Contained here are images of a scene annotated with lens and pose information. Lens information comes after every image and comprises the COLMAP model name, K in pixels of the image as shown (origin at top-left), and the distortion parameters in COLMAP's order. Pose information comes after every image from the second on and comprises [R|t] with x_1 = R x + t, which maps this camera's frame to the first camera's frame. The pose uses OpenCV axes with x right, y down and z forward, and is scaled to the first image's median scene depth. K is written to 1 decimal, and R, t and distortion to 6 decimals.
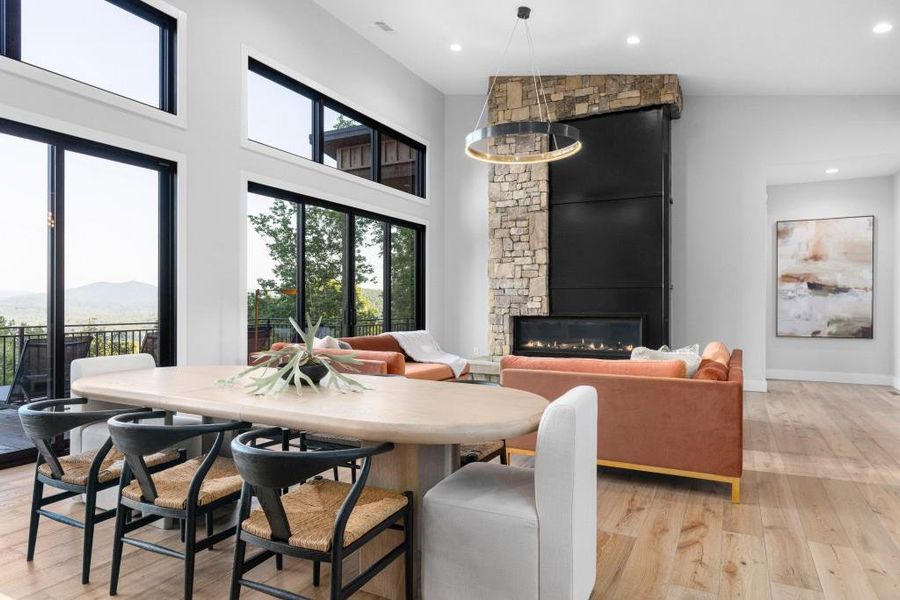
lens RADIAL K [[557.2, 0, 446.9], [0, 557.2, 303.6], [0, 0, 1]] dist [-0.004363, 0.000090]
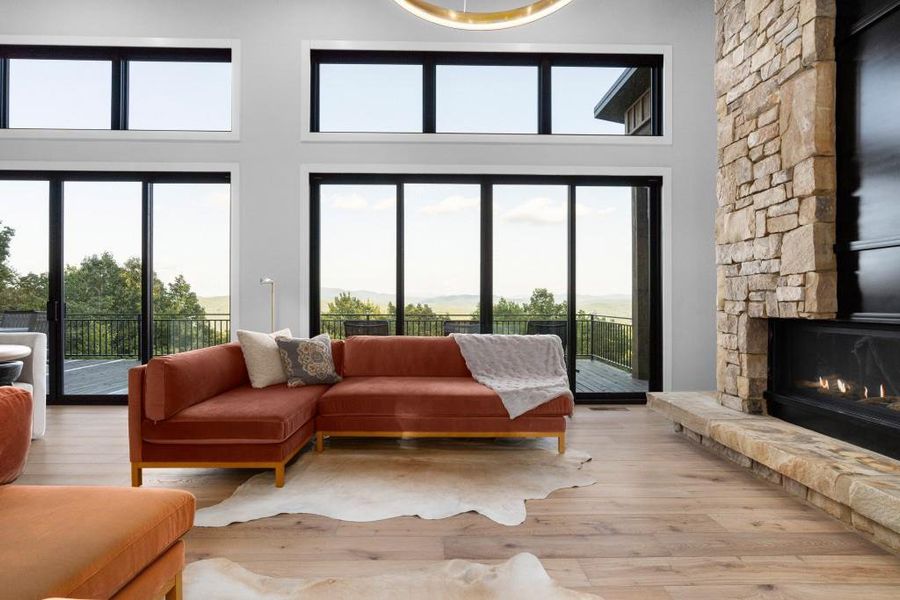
lens RADIAL K [[441.4, 0, 448.1], [0, 441.4, 299.5], [0, 0, 1]] dist [-0.001446, 0.000024]
pose [[0.472576, -0.002488, -0.881287, 0.329366], [-0.001748, 0.999991, -0.003761, 0.008573], [0.881288, 0.003317, 0.472567, 0.594395]]
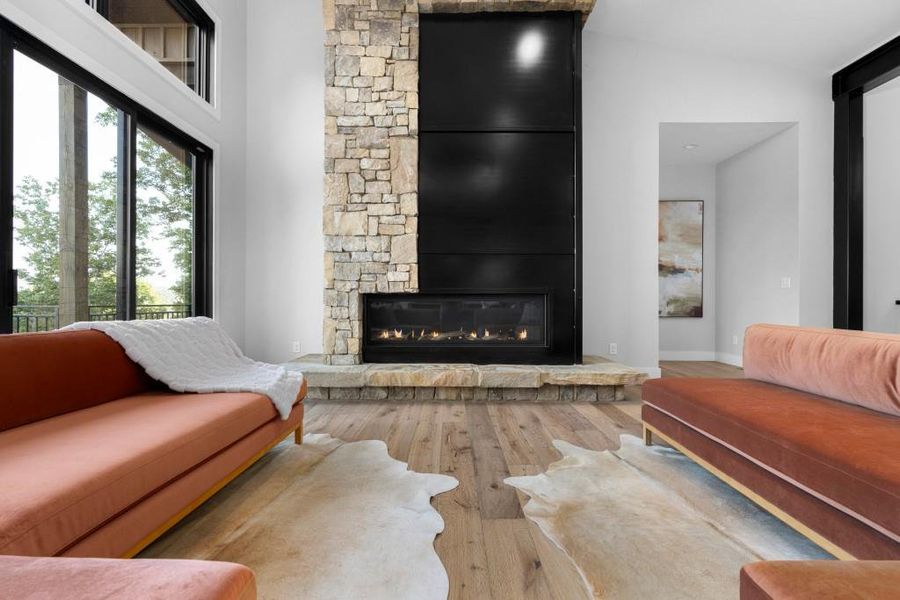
lens RADIAL K [[409.3, 0, 448.5], [0, 409.3, 296.8], [0, 0, 1]] dist [-0.002604, -0.000171]
pose [[0.891557, 0.003819, 0.452892, -0.011340], [-0.000534, 0.999973, -0.007382, 0.030126], [-0.452908, 0.006340, 0.891535, 0.529248]]
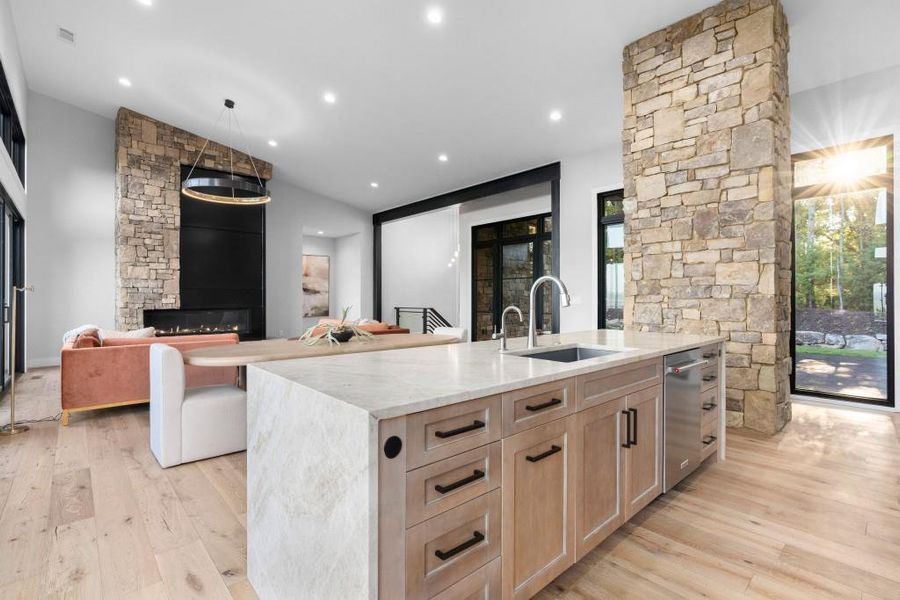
lens RADIAL K [[409.3, 0, 448.5], [0, 409.3, 296.8], [0, 0, 1]] dist [-0.002604, -0.000171]
pose [[0.345868, 0.002569, 0.938280, -0.505402], [0.002941, 0.999988, -0.003822, -0.001007], [-0.938278, 0.004081, 0.345857, 0.056750]]
